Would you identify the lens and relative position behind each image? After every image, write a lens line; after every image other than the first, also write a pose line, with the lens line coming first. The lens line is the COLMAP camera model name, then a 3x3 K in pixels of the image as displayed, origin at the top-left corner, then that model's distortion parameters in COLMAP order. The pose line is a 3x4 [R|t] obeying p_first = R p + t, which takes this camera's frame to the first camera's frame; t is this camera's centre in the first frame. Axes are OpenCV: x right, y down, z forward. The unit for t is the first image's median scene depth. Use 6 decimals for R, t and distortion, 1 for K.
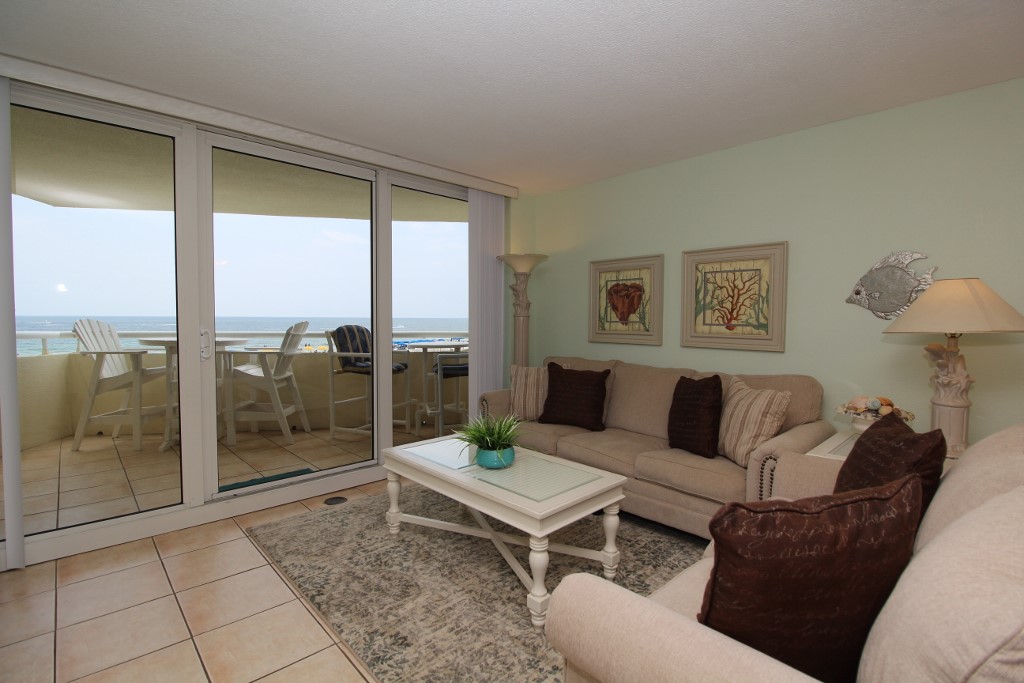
lens RADIAL K [[474.0, 0, 518.3], [0, 474.0, 339.3], [0, 0, 1]] dist [-0.011269, -0.008497]
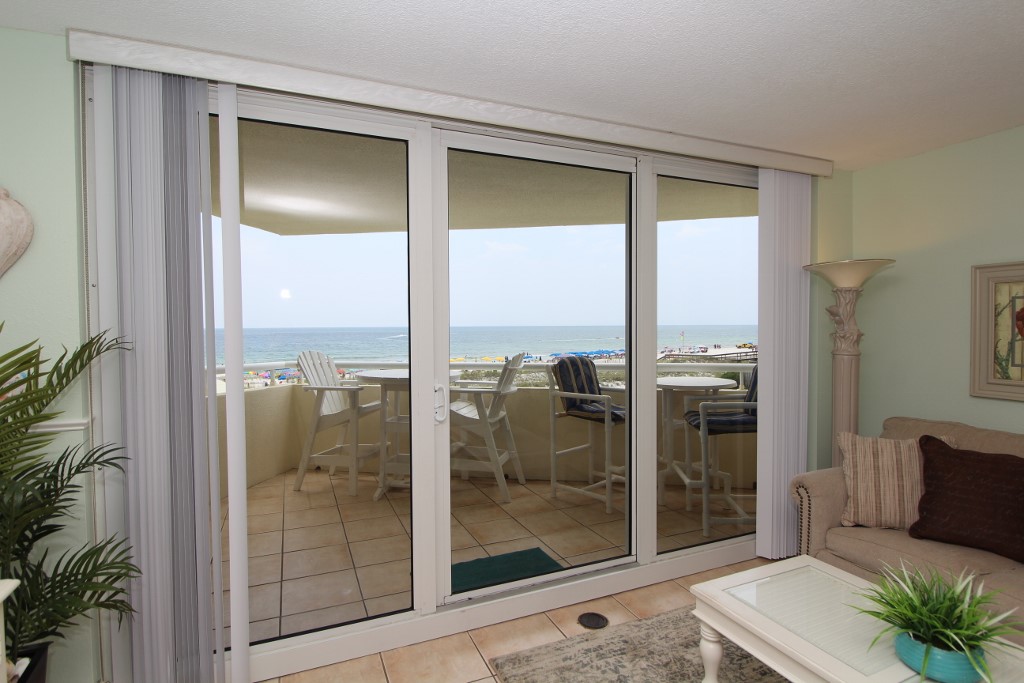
lens RADIAL K [[521.8, 0, 514.3], [0, 521.8, 341.9], [0, 0, 1]] dist [-0.009974, -0.005085]
pose [[0.935561, -0.002645, -0.353155, -0.175704], [-0.001703, 0.999927, -0.012001, -0.058330], [0.353161, 0.011829, 0.935488, 0.171256]]
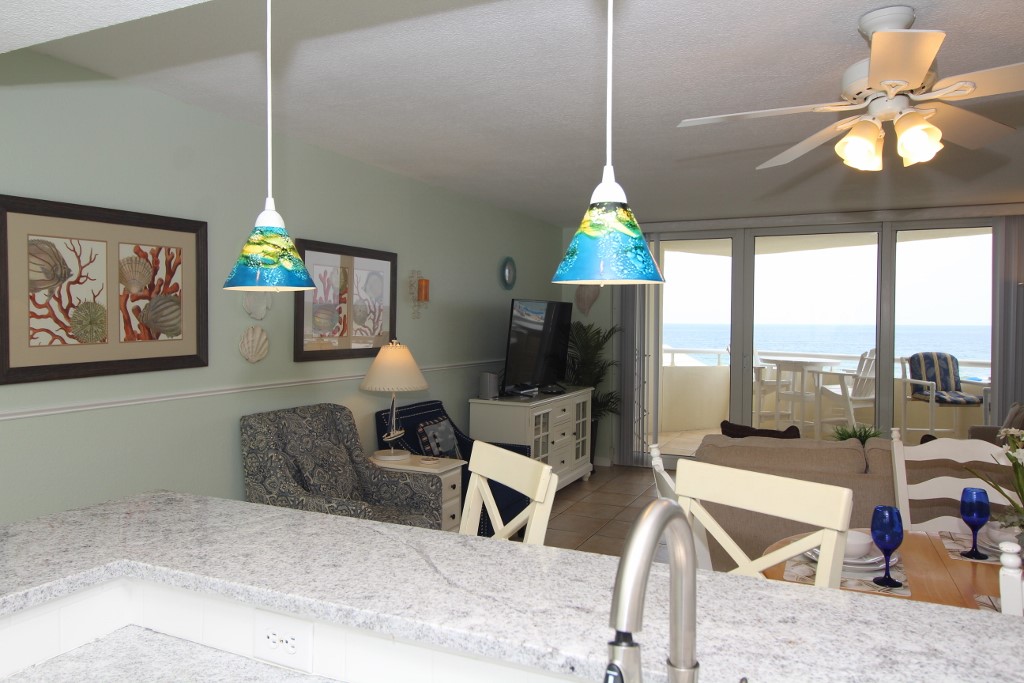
lens RADIAL K [[719.9, 0, 518.8], [0, 719.9, 334.8], [0, 0, 1]] dist [0.011156, -0.002216]
pose [[0.370503, 0.011856, -0.928756, 0.918654], [-0.045501, 0.998950, -0.005399, -0.025056], [0.927716, 0.044260, 0.370653, -0.431310]]
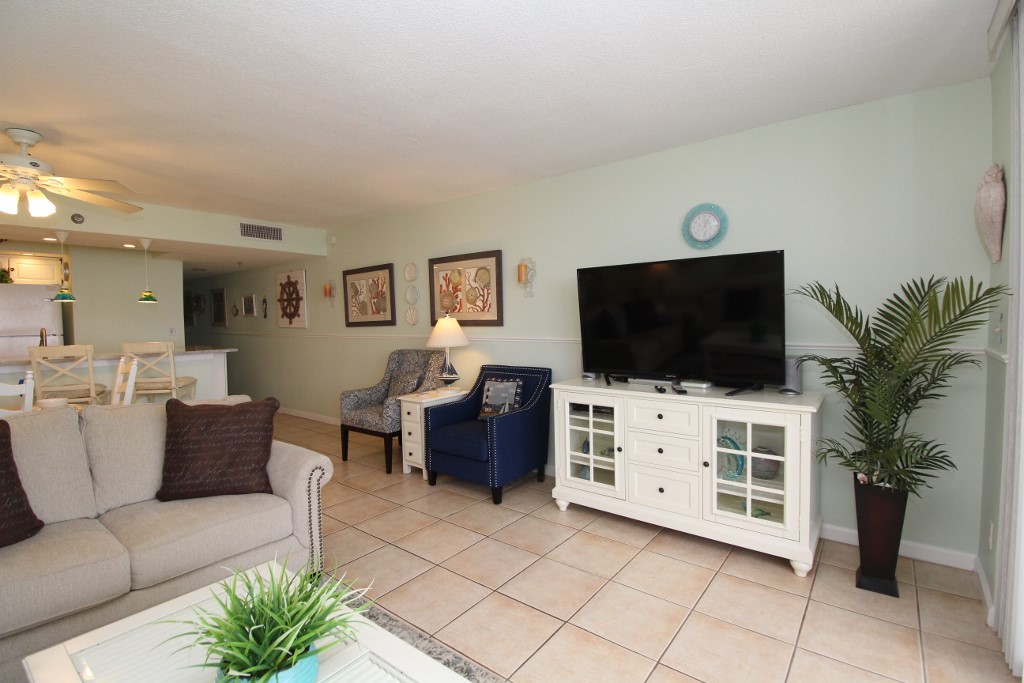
lens RADIAL K [[474.0, 0, 516.5], [0, 474.0, 343.4], [0, 0, 1]] dist [-0.011269, -0.008497]
pose [[-0.989662, 0.013224, -0.142811, -0.134379], [-0.000529, 0.995397, 0.095834, -0.050921], [0.143421, 0.094919, -0.985099, 0.848609]]
